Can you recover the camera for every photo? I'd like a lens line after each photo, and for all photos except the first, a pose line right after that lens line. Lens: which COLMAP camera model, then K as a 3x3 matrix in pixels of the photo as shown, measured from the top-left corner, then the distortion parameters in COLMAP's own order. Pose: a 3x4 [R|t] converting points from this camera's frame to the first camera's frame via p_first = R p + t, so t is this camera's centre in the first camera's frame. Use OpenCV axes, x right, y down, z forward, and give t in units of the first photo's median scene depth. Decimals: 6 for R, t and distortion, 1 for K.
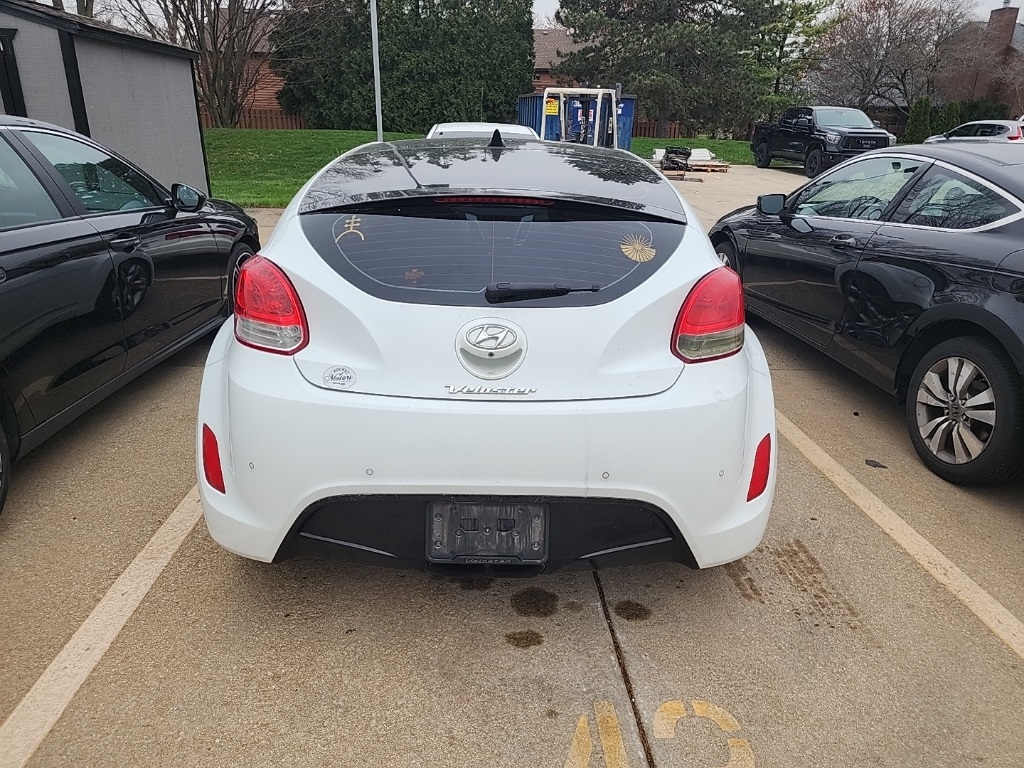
lens RADIAL K [[670.2, 0, 509.3], [0, 670.2, 380.4], [0, 0, 1]] dist [0.024789, -0.015126]
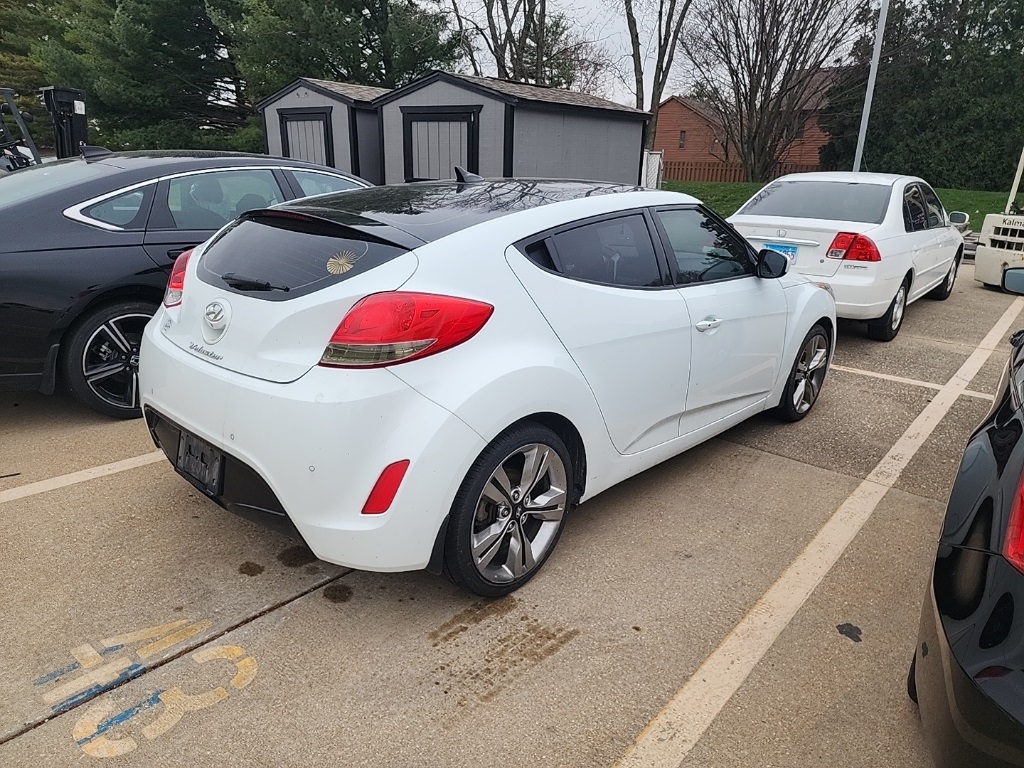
lens RADIAL K [[670.2, 0, 510.2], [0, 670.2, 388.0], [0, 0, 1]] dist [0.024789, -0.015126]
pose [[0.738867, 0.209757, -0.640373, 0.723740], [-0.249380, 0.967962, 0.029323, -0.058576], [0.626007, 0.138031, 0.767504, 0.205730]]
